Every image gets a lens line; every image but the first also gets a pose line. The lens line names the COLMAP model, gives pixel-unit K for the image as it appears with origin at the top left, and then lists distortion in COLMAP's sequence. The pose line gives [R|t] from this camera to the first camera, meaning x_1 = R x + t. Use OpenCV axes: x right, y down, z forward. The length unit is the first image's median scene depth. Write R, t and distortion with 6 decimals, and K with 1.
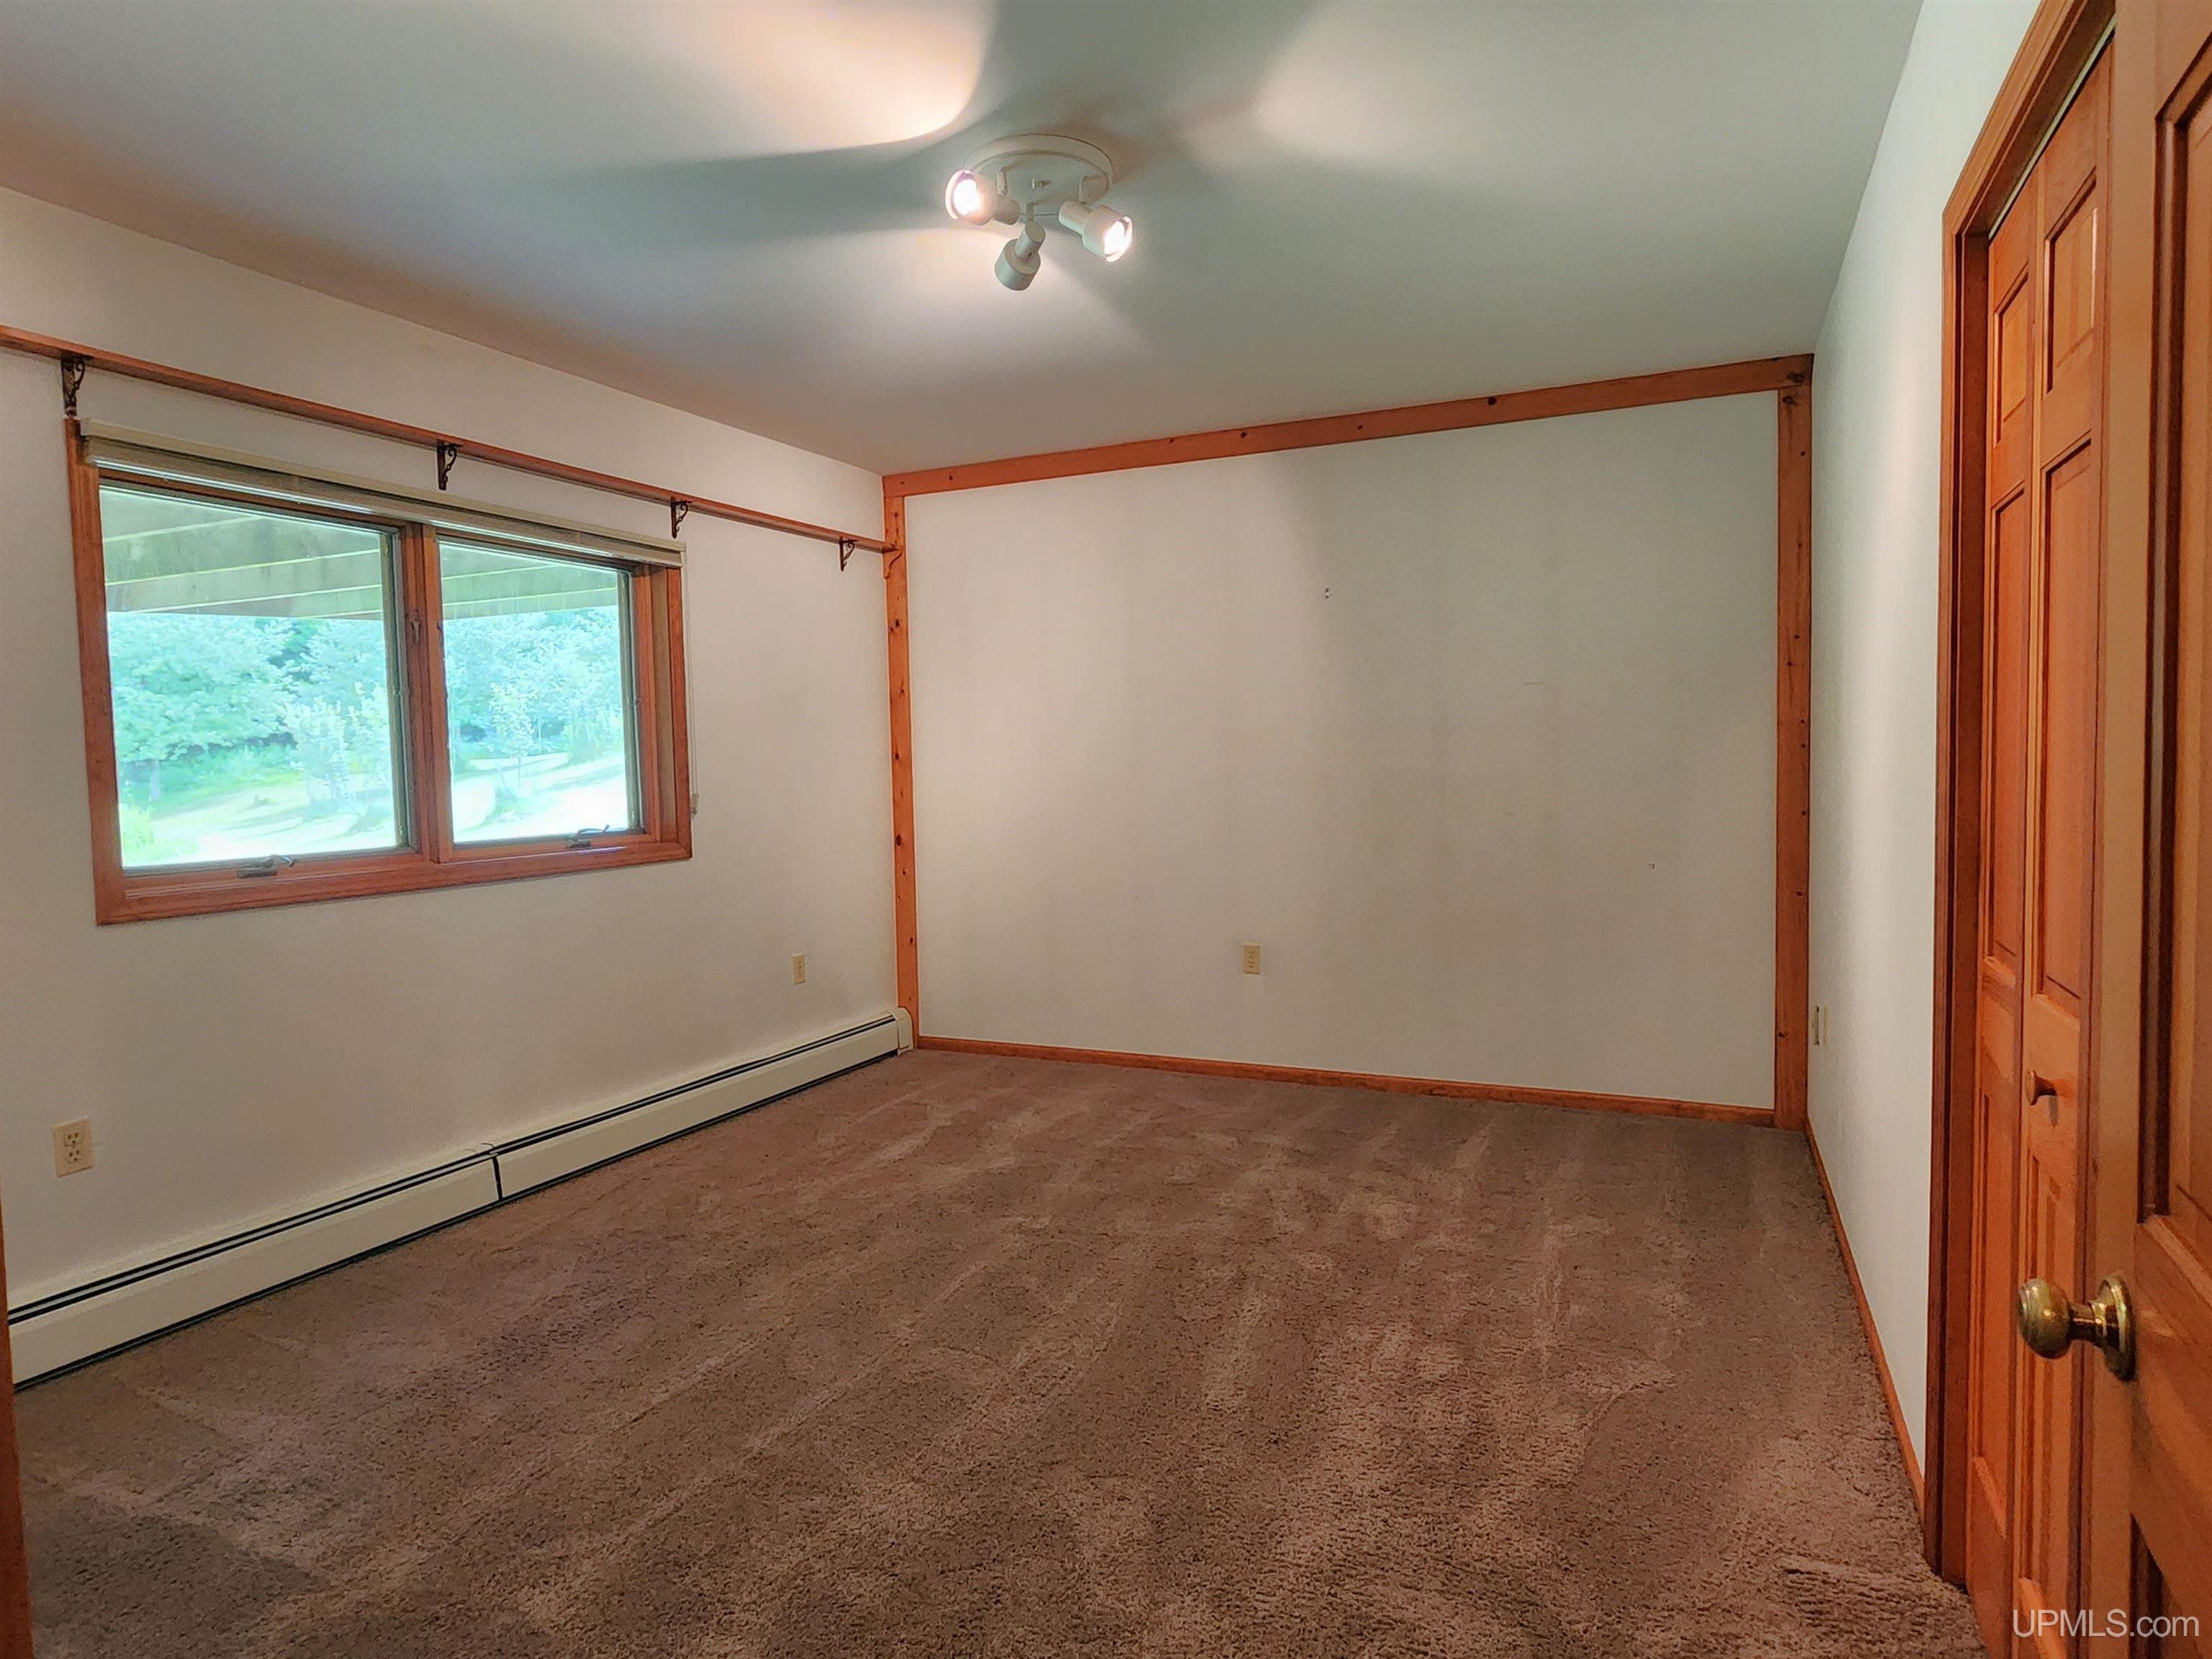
lens RADIAL K [[1278.5, 0, 1092.2], [0, 1278.5, 827.1], [0, 0, 1]] dist [0.002247, -0.002473]
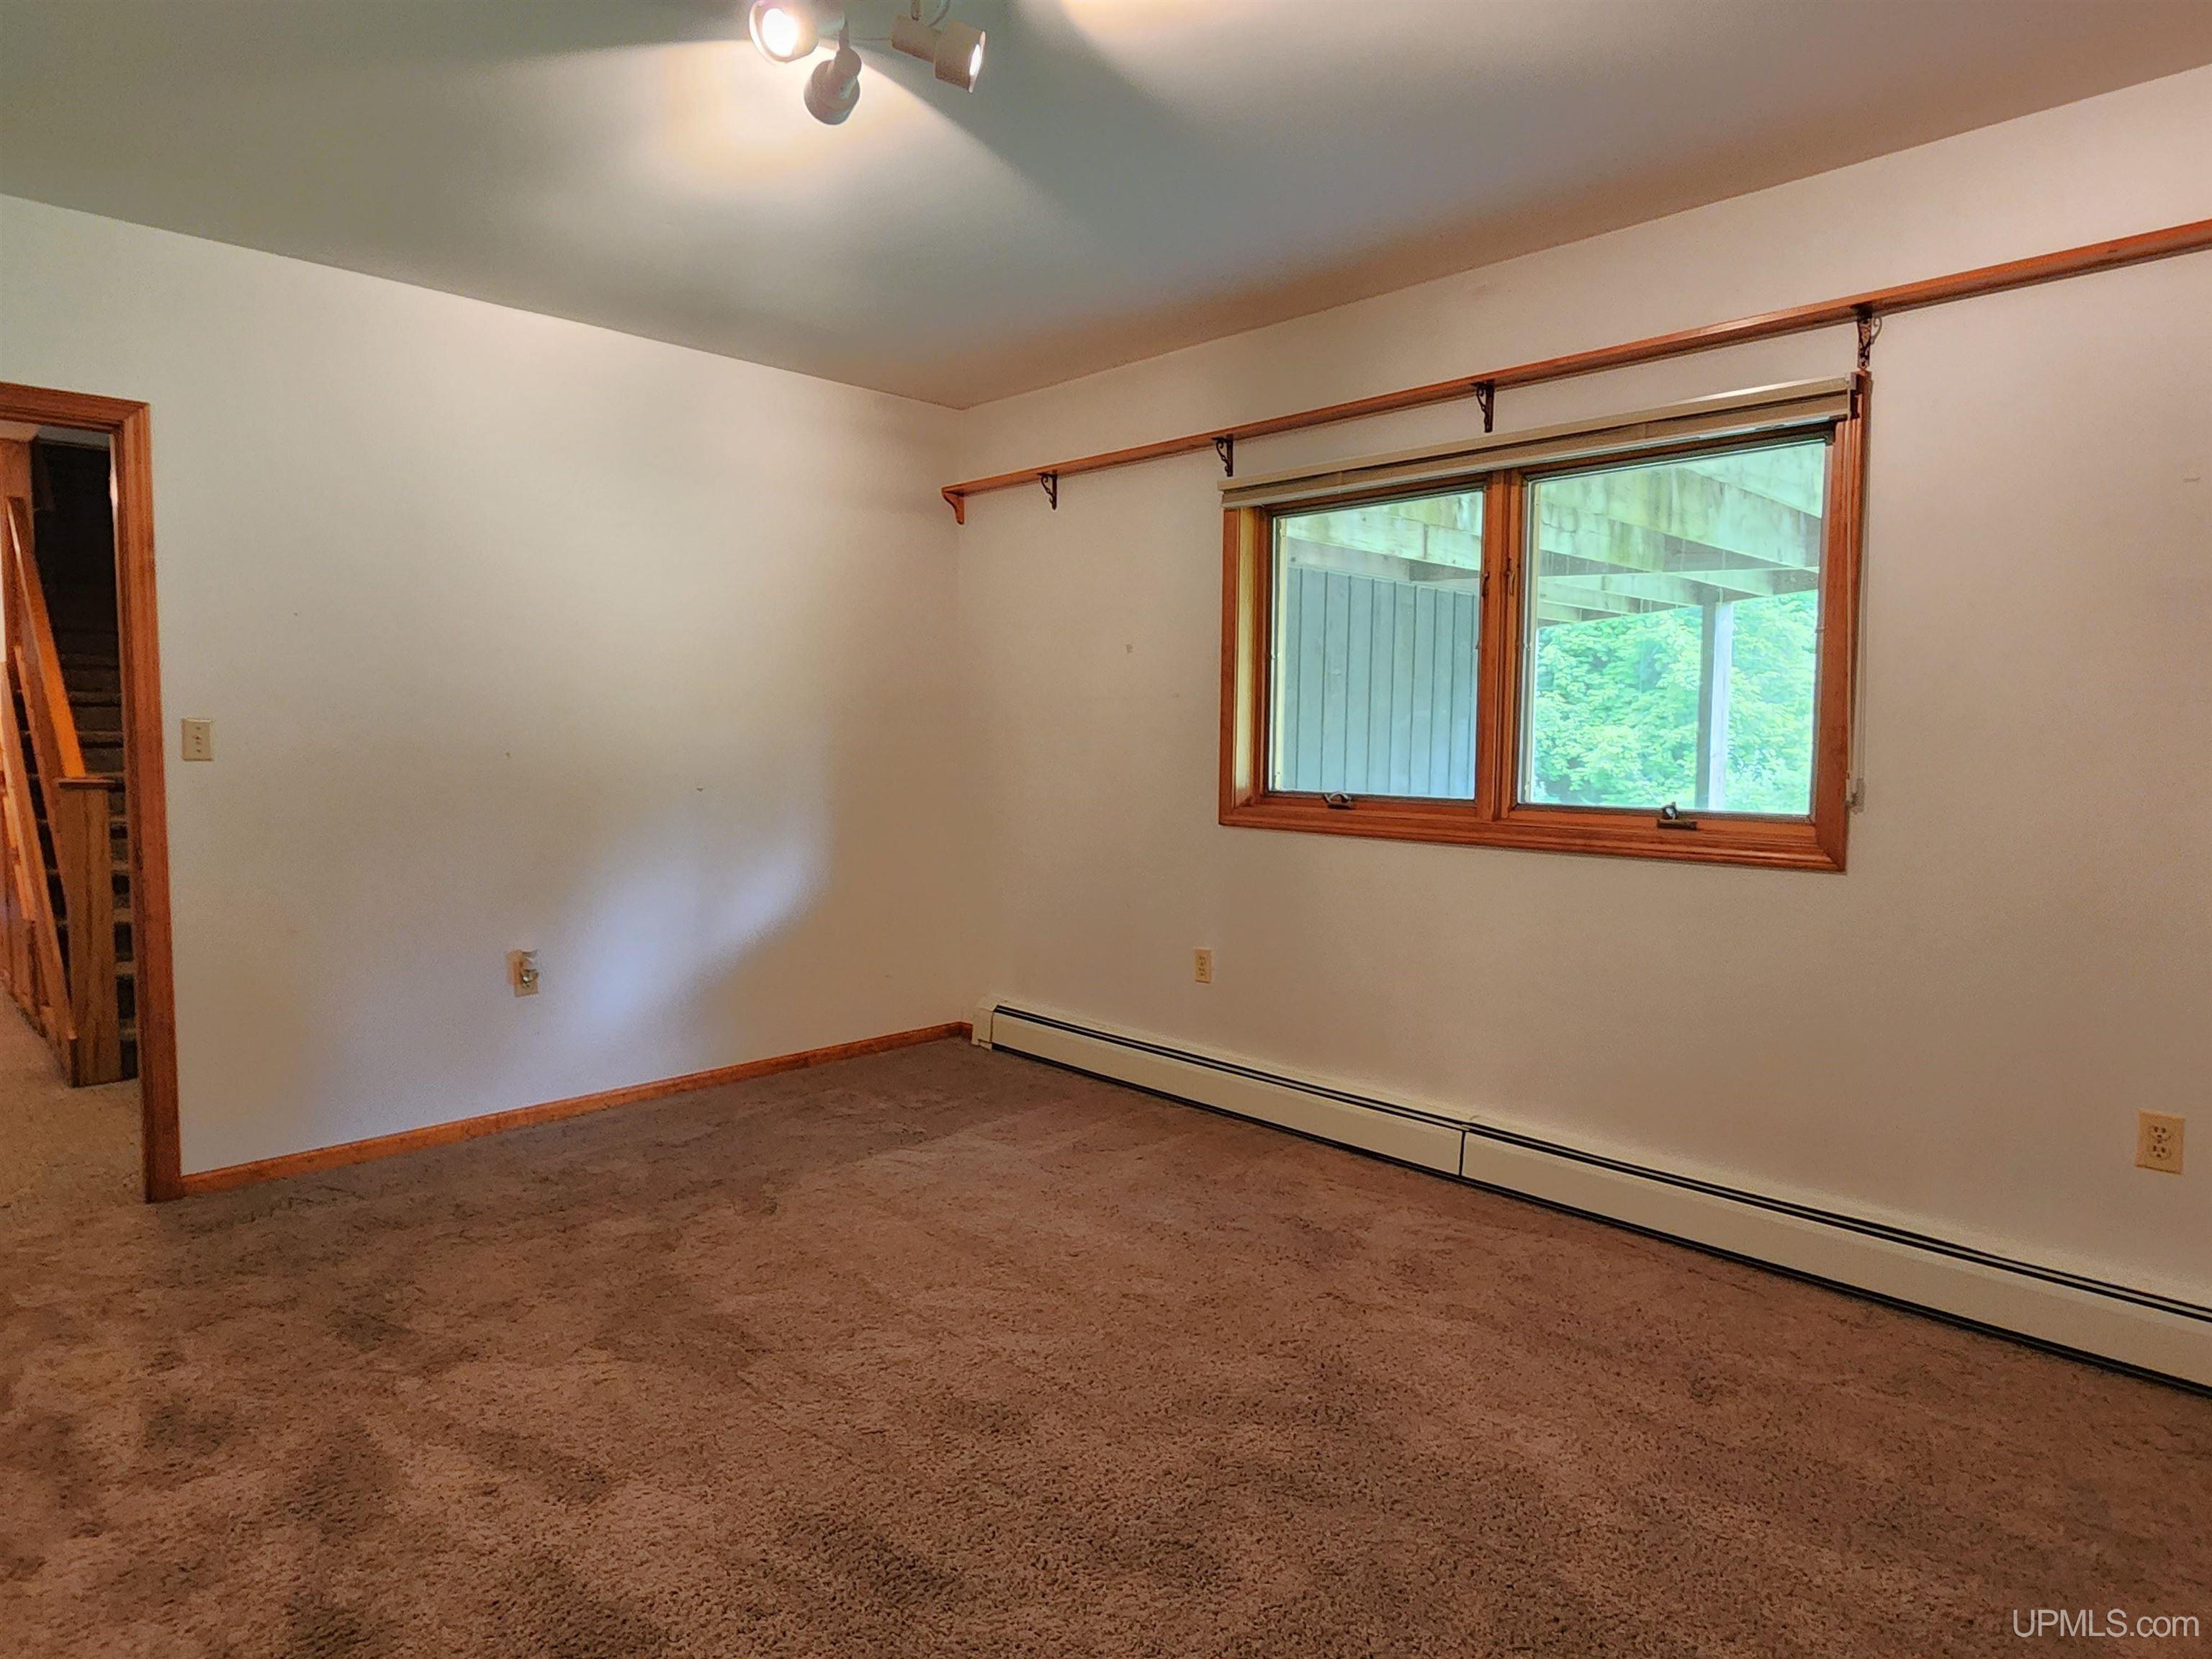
lens RADIAL K [[1278.5, 0, 1092.2], [0, 1278.5, 827.1], [0, 0, 1]] dist [0.002247, -0.002473]
pose [[-0.350426, 0.090209, -0.932236, 0.511276], [-0.051452, 0.991994, 0.115332, -0.064716], [0.935176, 0.088380, -0.342978, 1.066219]]
